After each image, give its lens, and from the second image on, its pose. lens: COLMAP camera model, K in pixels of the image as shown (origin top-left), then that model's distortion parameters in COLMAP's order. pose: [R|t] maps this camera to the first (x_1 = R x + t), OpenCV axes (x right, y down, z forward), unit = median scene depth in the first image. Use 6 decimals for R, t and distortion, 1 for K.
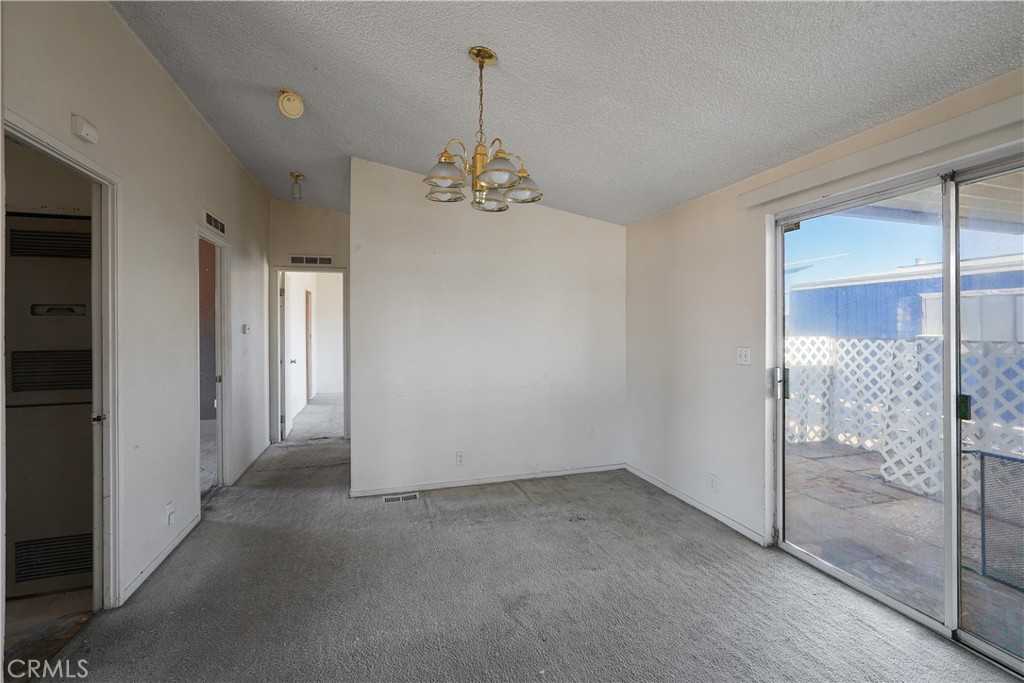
lens RADIAL K [[459.7, 0, 516.7], [0, 459.7, 330.3], [0, 0, 1]] dist [0.024541, 0.000420]
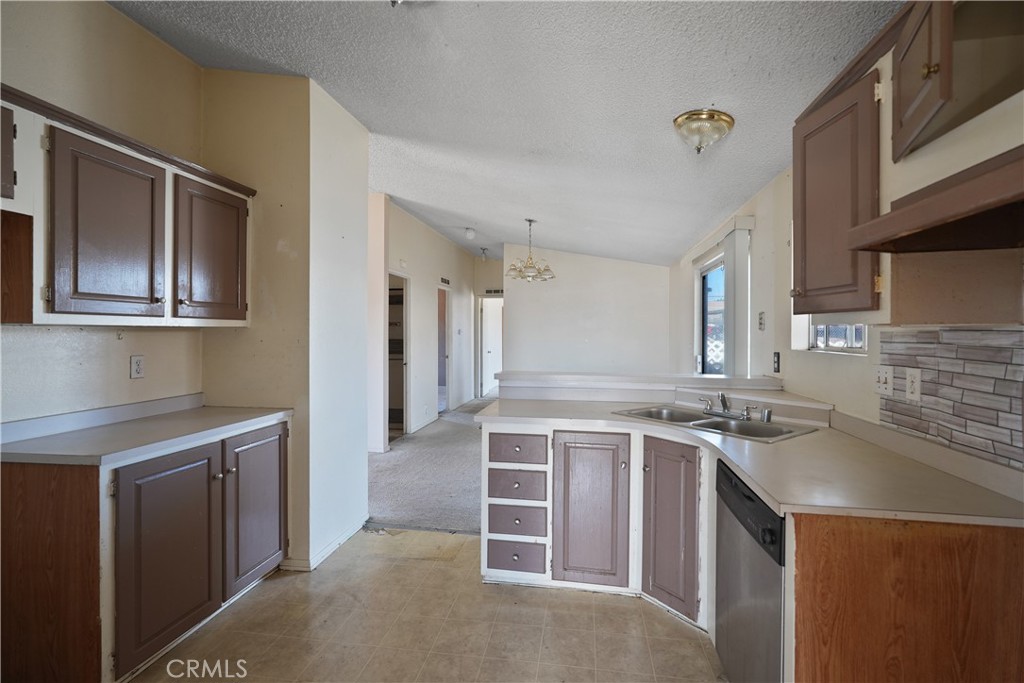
lens RADIAL K [[465.9, 0, 516.6], [0, 465.9, 334.7], [0, 0, 1]] dist [-0.001497, 0.001364]
pose [[0.895005, 0.008254, -0.445979, 0.477405], [-0.008109, 0.999965, 0.002234, 0.001448], [0.445982, 0.001617, 0.895040, -0.605691]]
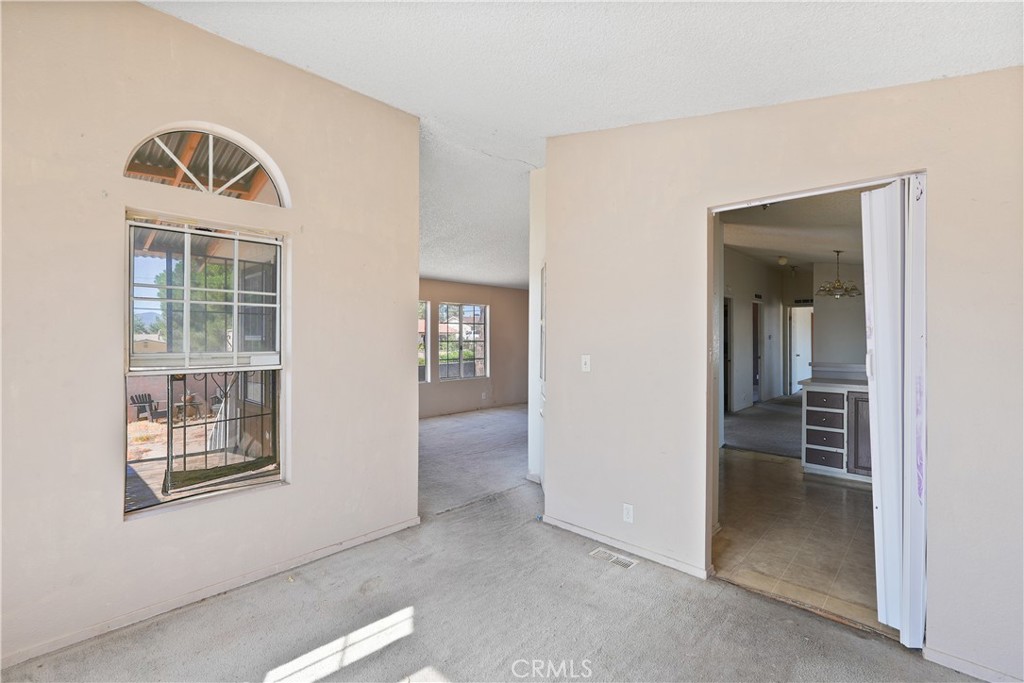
lens RADIAL K [[465.9, 0, 516.6], [0, 465.9, 334.7], [0, 0, 1]] dist [-0.001497, 0.001364]
pose [[0.492467, -0.000228, -0.870331, 0.800092], [-0.006313, 0.999973, -0.003834, 0.000864], [0.870308, 0.007383, 0.492453, -1.222356]]
